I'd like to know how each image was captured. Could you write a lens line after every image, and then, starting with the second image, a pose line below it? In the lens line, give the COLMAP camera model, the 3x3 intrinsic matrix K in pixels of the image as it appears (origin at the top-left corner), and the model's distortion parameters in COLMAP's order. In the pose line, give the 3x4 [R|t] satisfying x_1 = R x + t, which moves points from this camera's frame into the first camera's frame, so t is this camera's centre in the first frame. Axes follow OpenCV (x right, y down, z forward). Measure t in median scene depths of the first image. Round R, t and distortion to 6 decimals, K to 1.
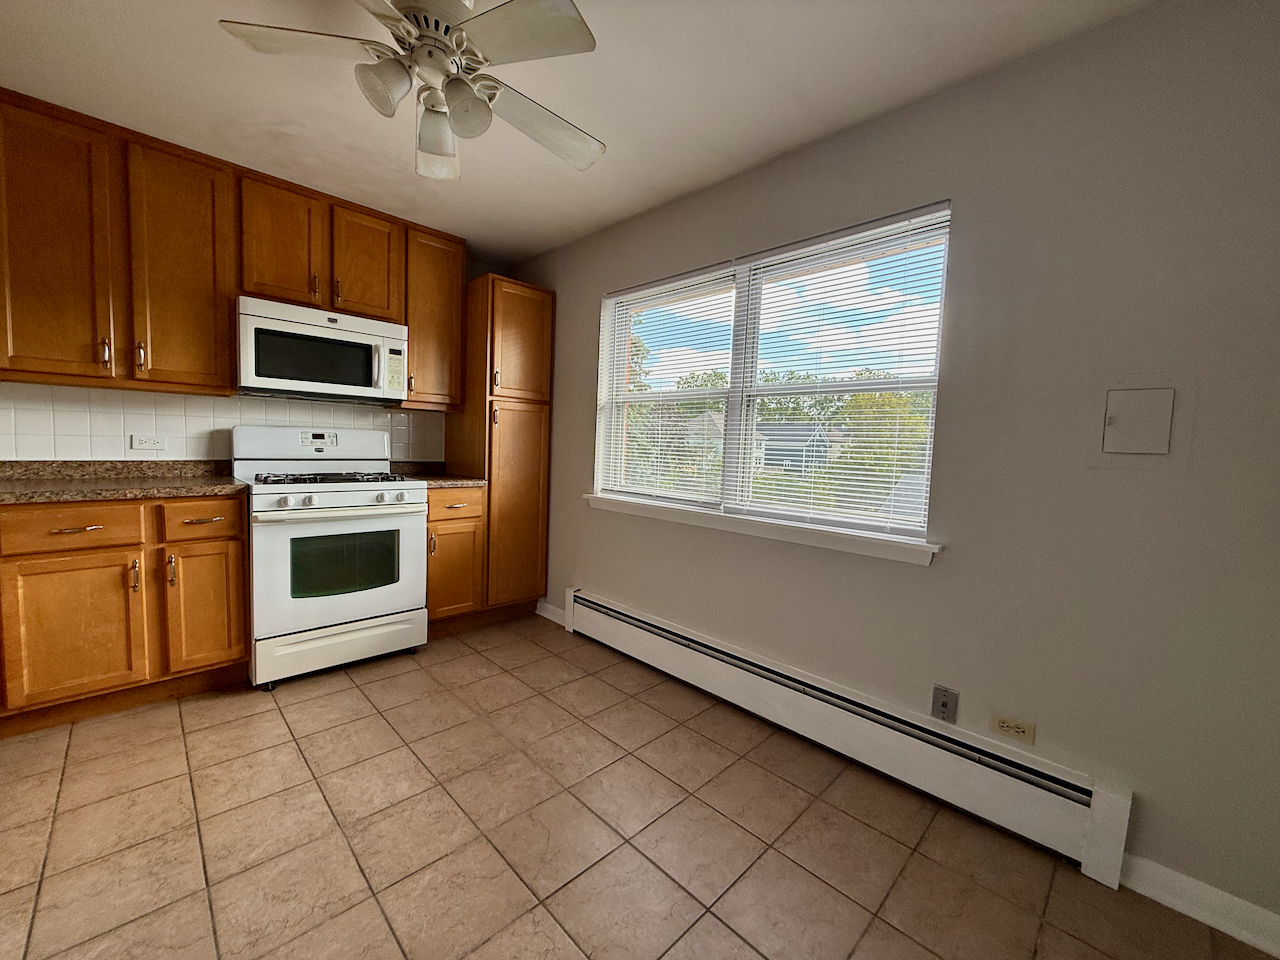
lens RADIAL K [[509.8, 0, 638.0], [0, 509.8, 478.2], [0, 0, 1]] dist [0.000296, 0.000160]
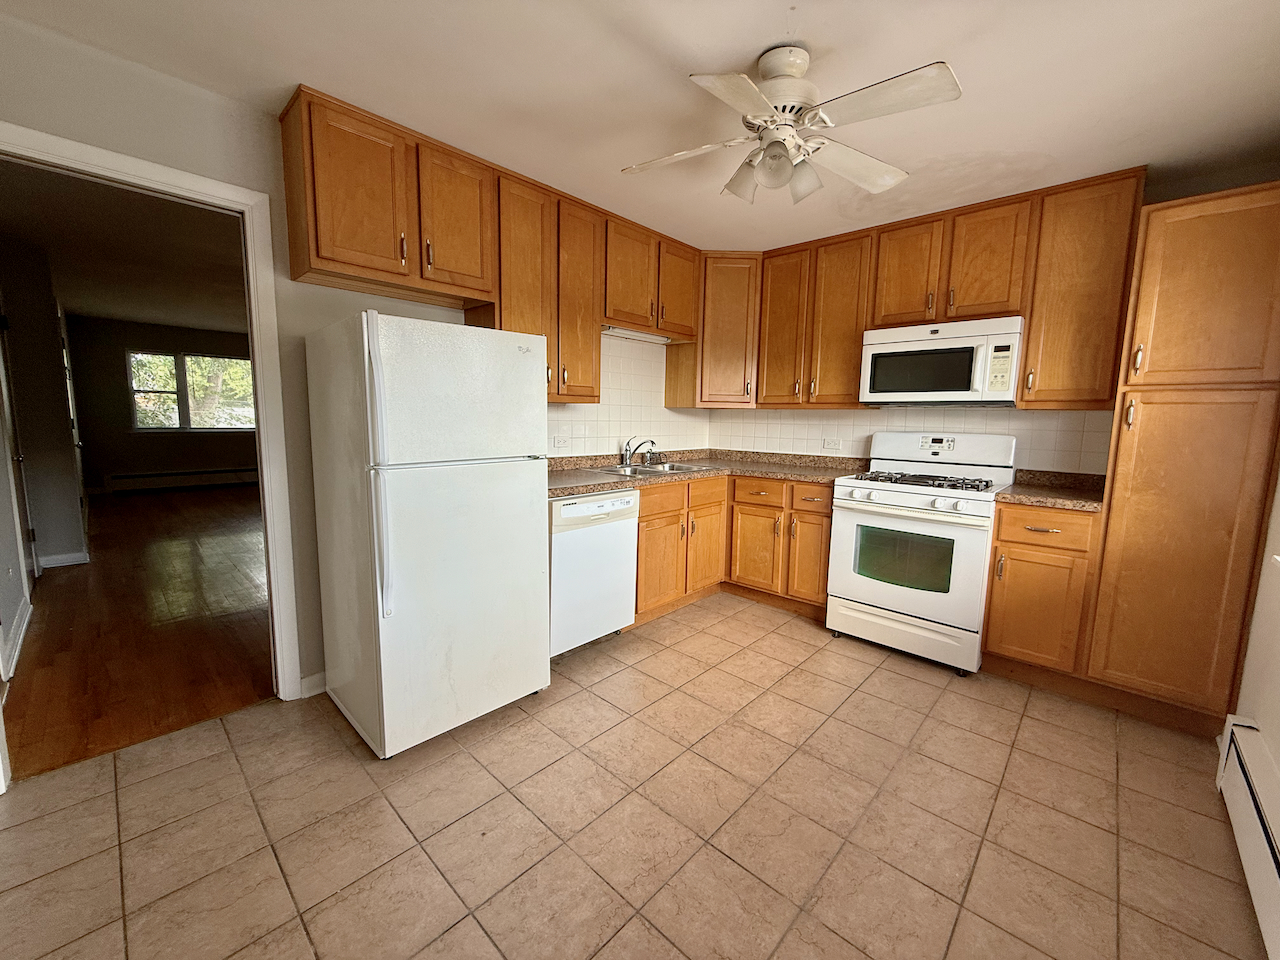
lens RADIAL K [[509.8, 0, 638.0], [0, 509.8, 478.2], [0, 0, 1]] dist [0.000296, 0.000160]
pose [[0.037416, 0.084462, -0.995724, 0.505915], [-0.082382, 0.993291, 0.081160, -0.047445], [0.995898, 0.078993, 0.044123, 0.403552]]
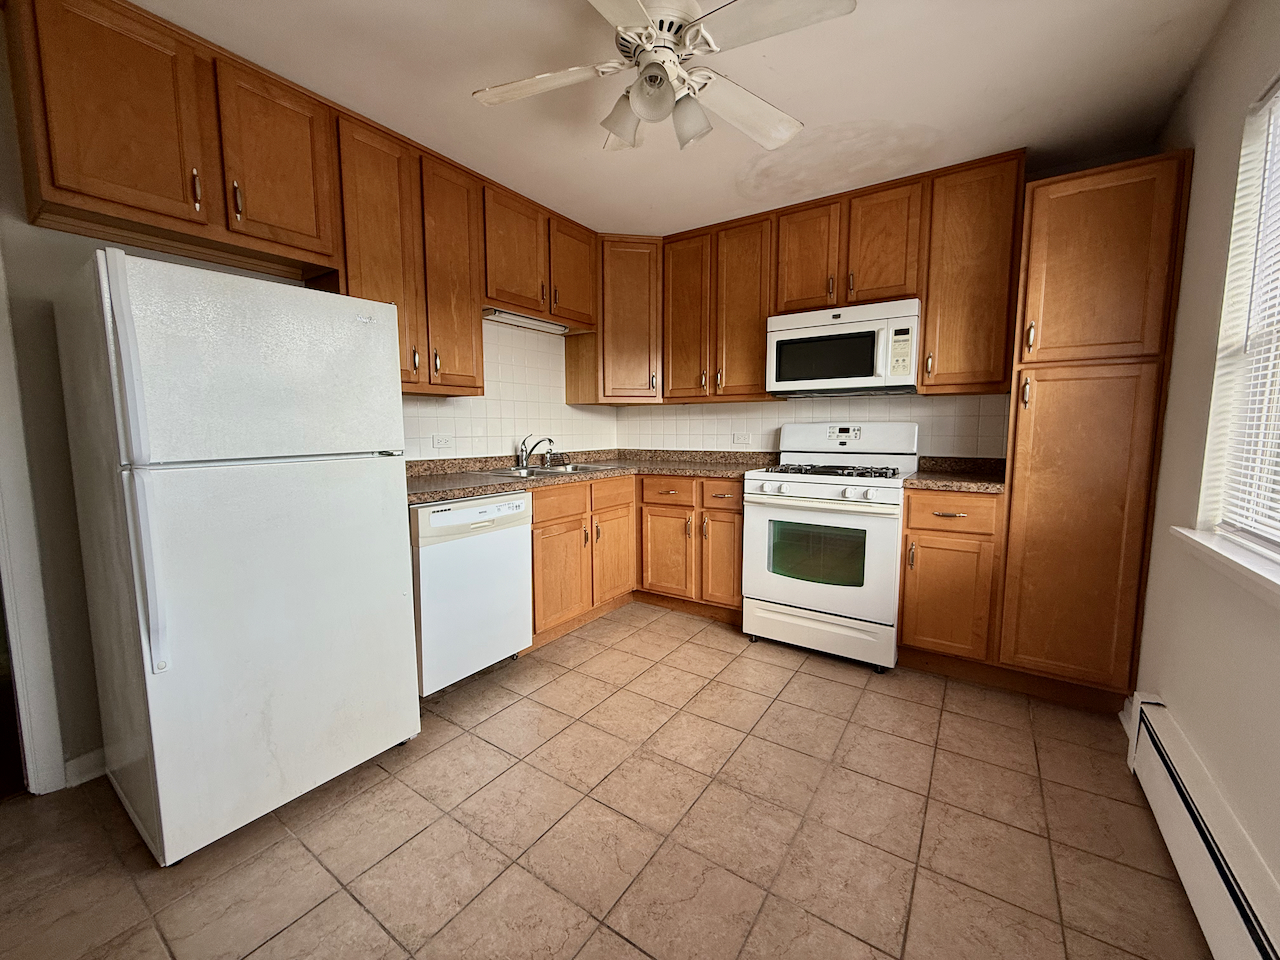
lens RADIAL K [[509.8, 0, 638.0], [0, 509.8, 478.2], [0, 0, 1]] dist [0.000296, 0.000160]
pose [[0.188208, 0.060091, -0.980289, 0.385118], [-0.055036, 0.997203, 0.050561, -0.017350], [0.980586, 0.044436, 0.190989, 0.474480]]
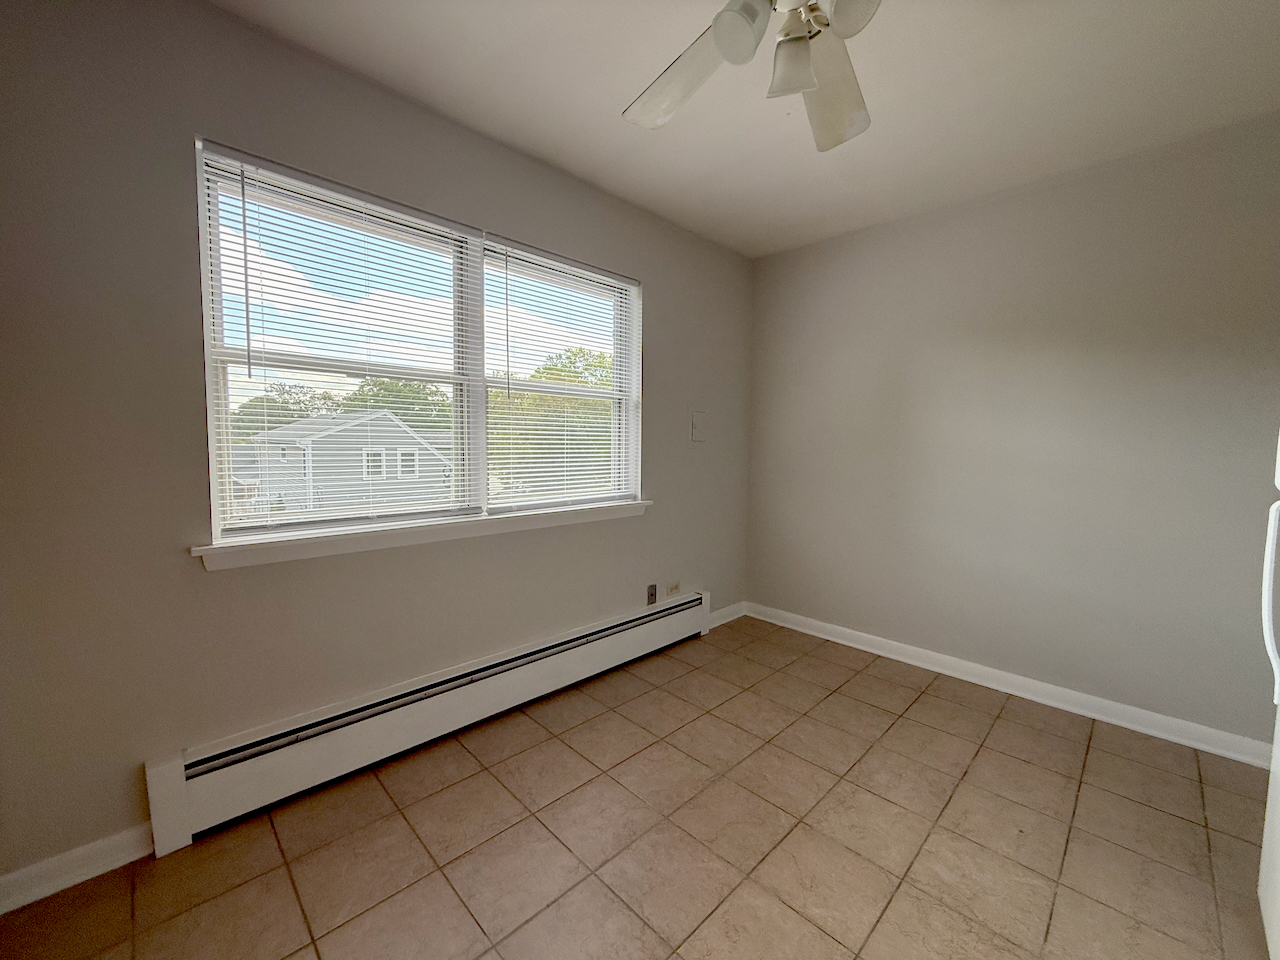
lens RADIAL K [[509.8, 0, 638.0], [0, 509.8, 478.2], [0, 0, 1]] dist [0.000296, 0.000160]
pose [[0.001511, -0.107774, 0.994174, -0.744942], [0.050994, 0.992890, 0.107557, -0.083940], [-0.998698, 0.050534, 0.006996, 0.750310]]
